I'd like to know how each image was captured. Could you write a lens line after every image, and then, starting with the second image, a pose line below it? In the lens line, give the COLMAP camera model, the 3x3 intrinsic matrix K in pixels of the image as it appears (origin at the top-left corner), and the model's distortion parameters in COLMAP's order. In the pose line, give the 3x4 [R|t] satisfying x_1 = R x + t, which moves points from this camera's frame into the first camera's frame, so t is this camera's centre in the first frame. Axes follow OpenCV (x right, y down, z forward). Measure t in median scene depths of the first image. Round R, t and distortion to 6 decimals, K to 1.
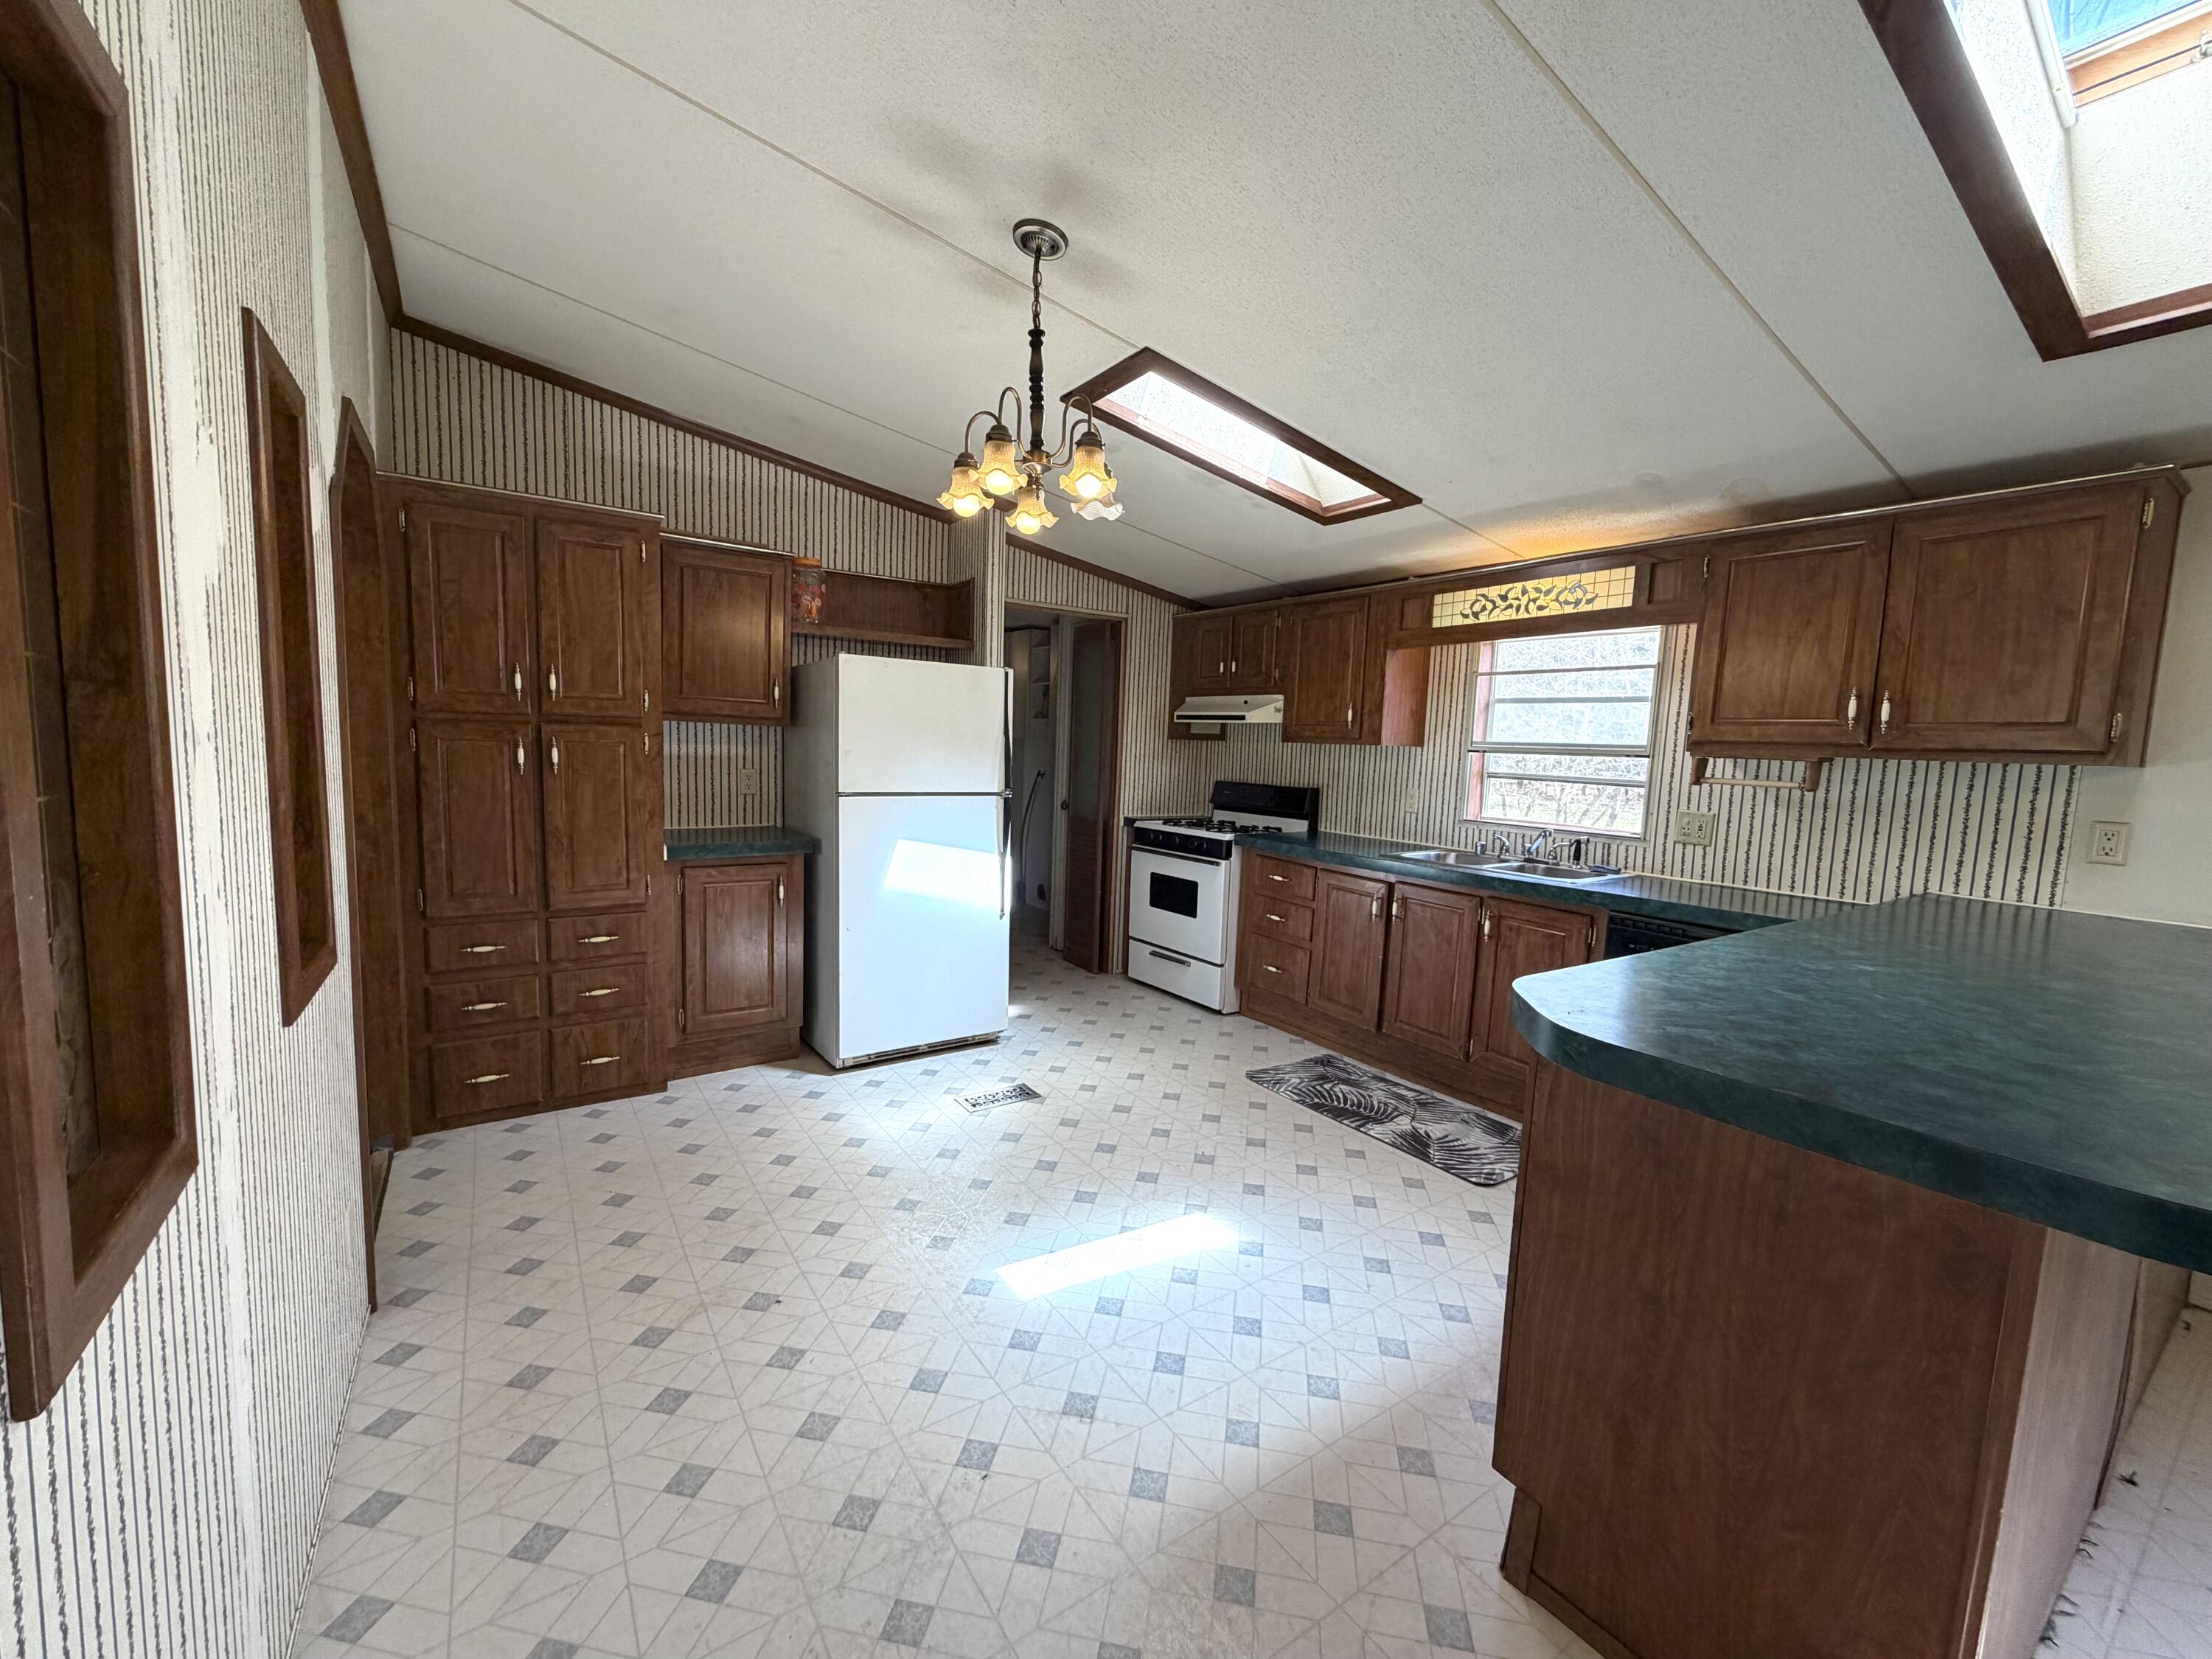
lens RADIAL K [[884.3, 0, 1108.0], [0, 884.3, 836.4], [0, 0, 1]] dist [-0.000470, 0.000558]
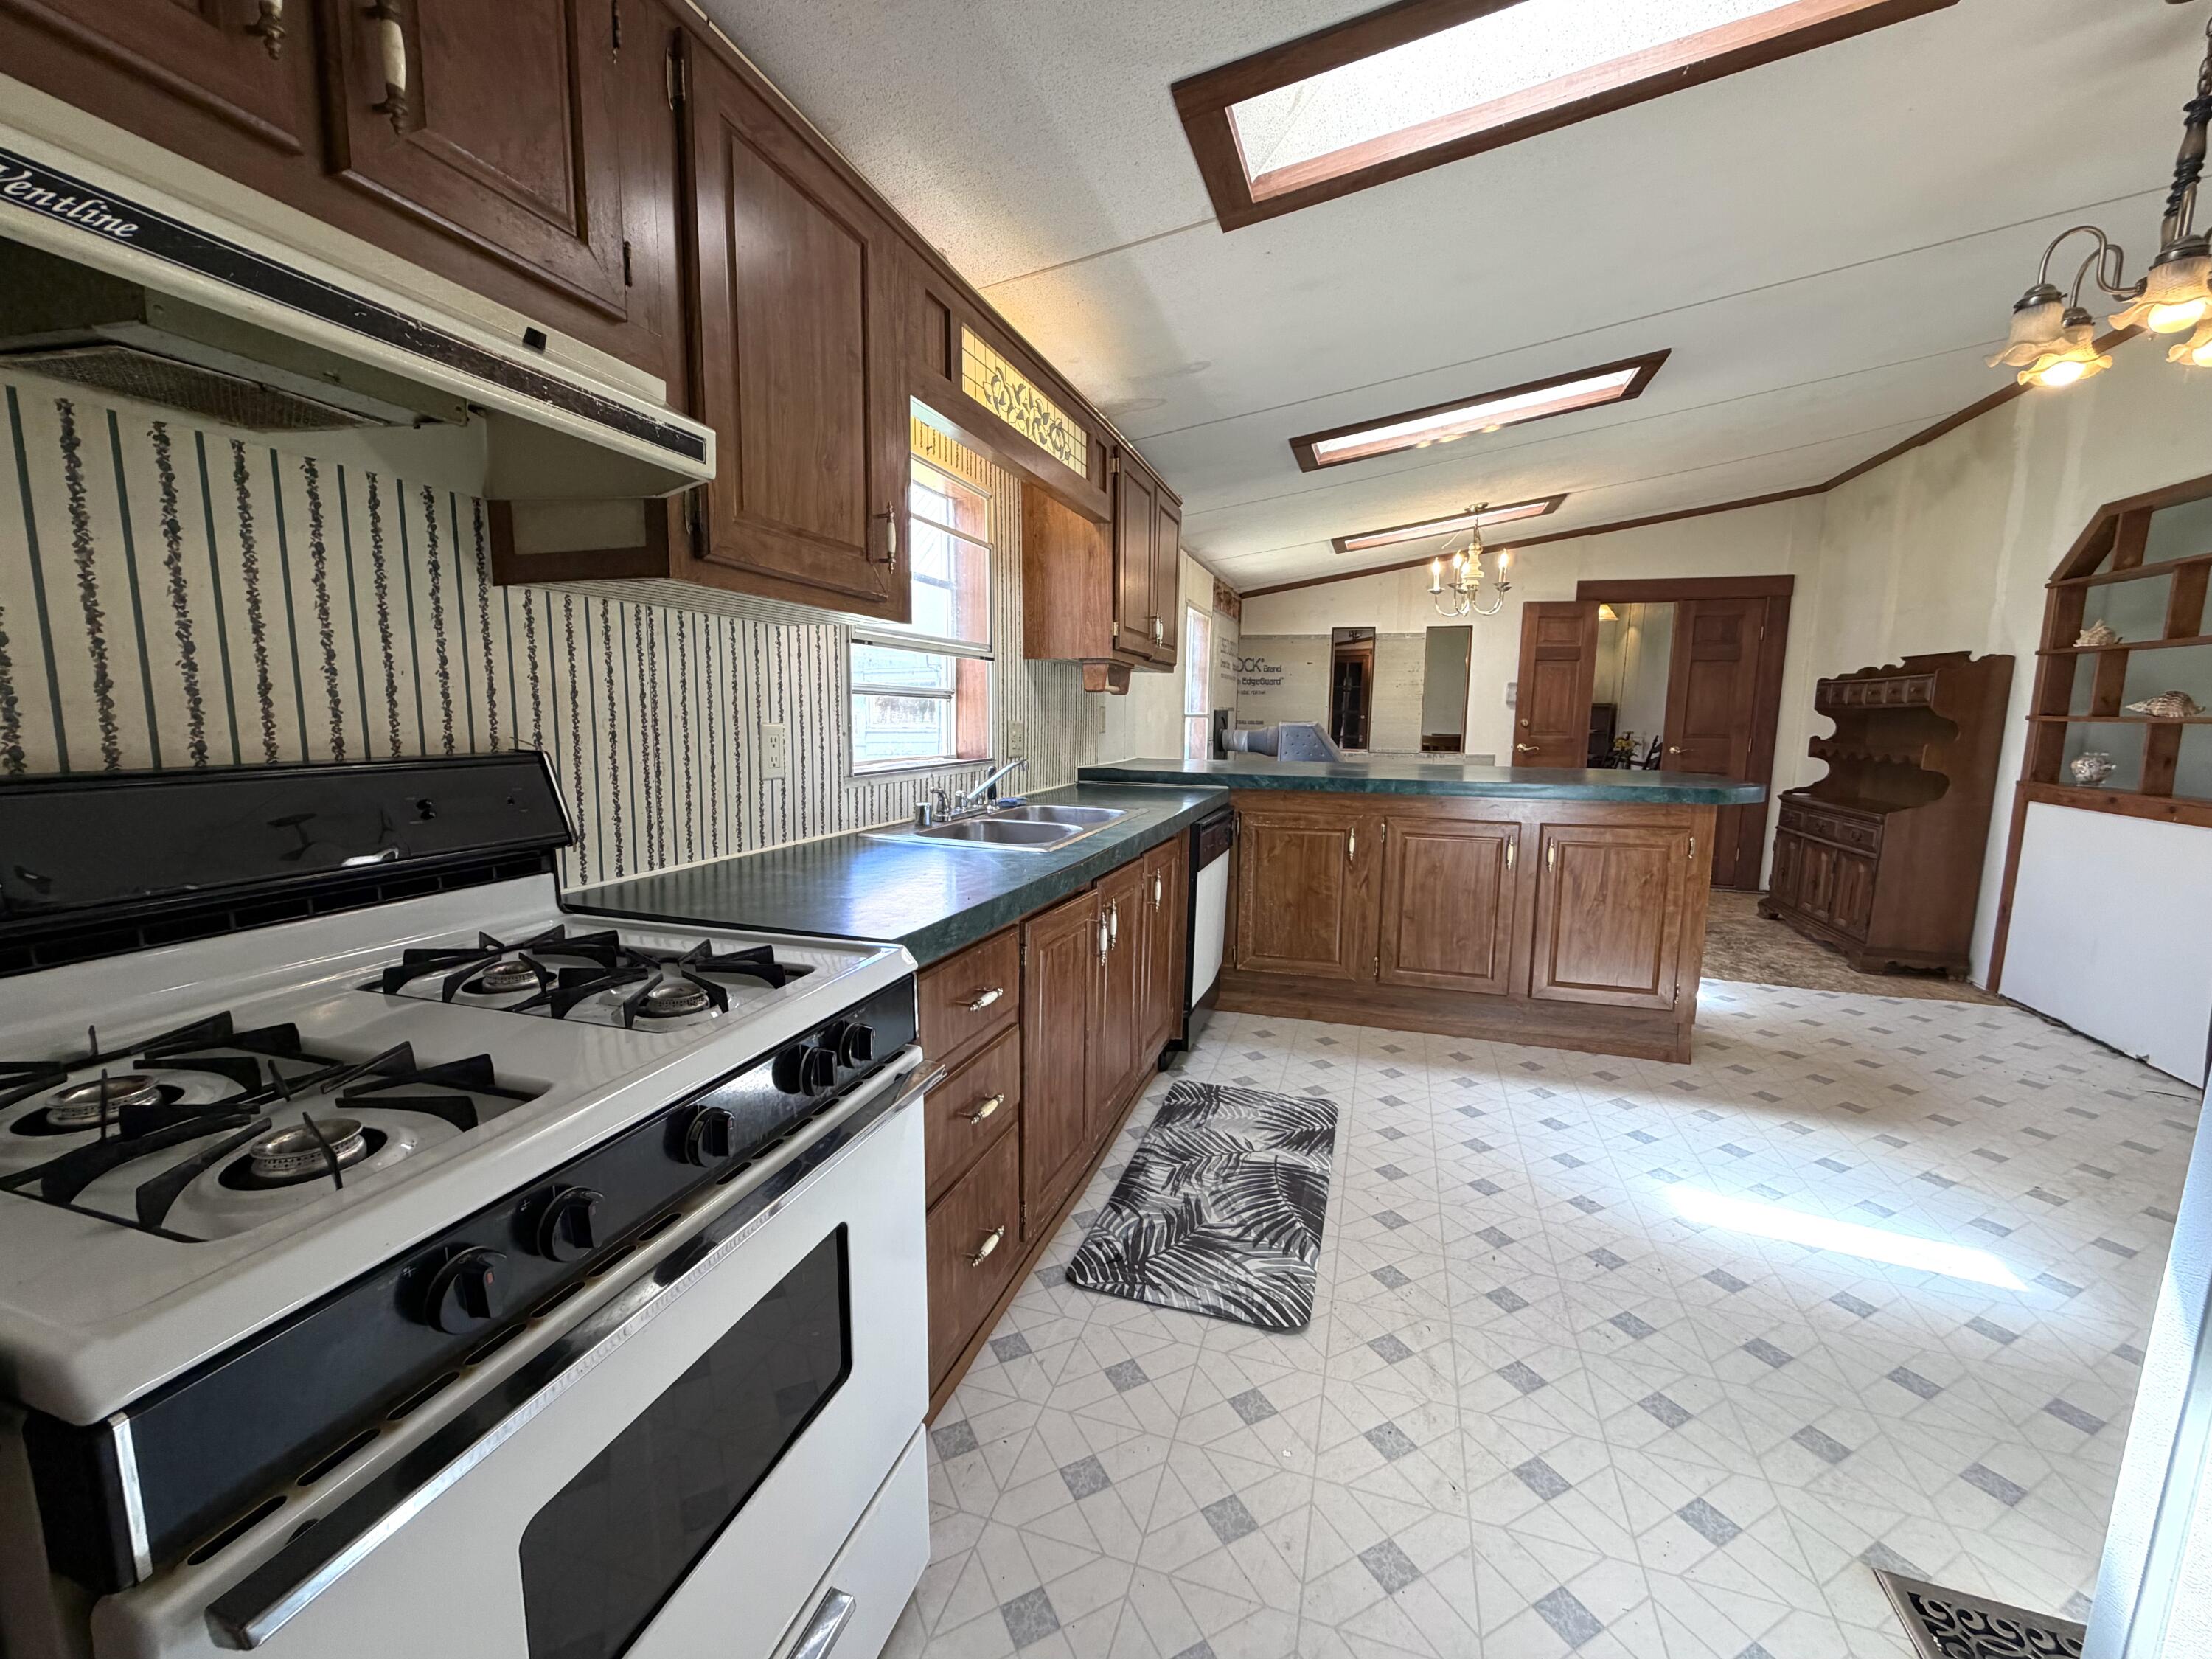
lens RADIAL K [[884.3, 0, 1103.0], [0, 884.3, 825.2], [0, 0, 1]] dist [-0.000470, 0.000558]
pose [[-0.605789, -0.146209, 0.782076, -0.114353], [0.046572, 0.974768, 0.218307, -0.107654], [-0.794261, 0.168671, -0.583694, 1.320676]]
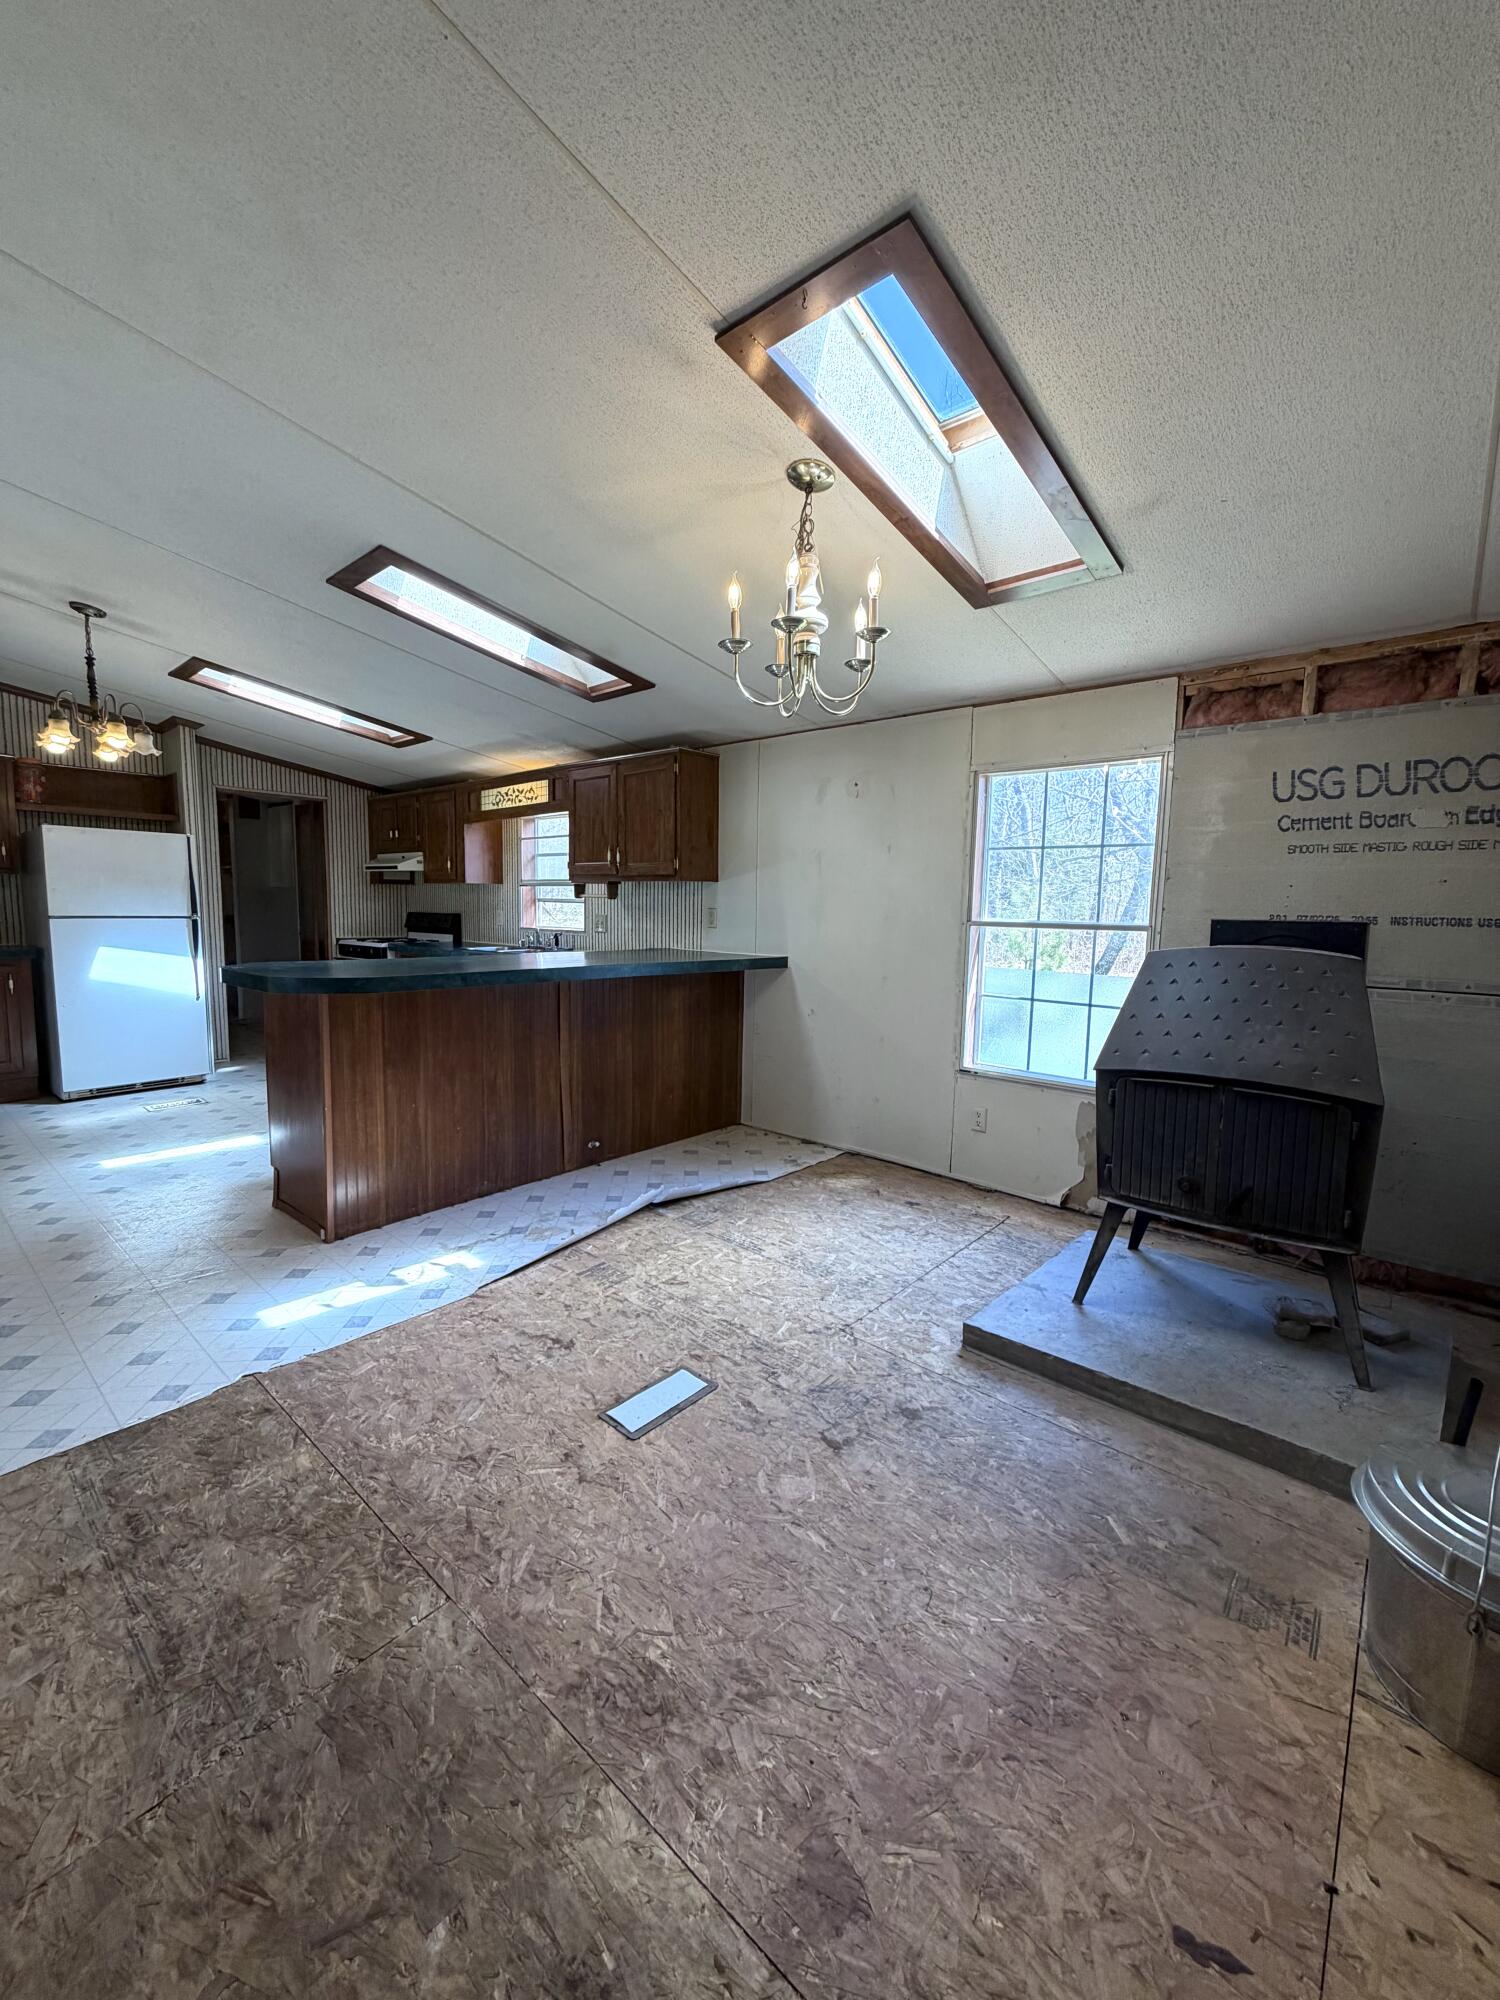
lens RADIAL K [[799.5, 0, 746.9], [0, 799.5, 994.7], [0, 0, 1]] dist [-0.000470, 0.000558]
pose [[0.965648, -0.049351, 0.255125, 0.490443], [0.045907, 0.998757, 0.019443, 0.111052], [-0.255767, -0.007063, 0.966713, -0.629981]]
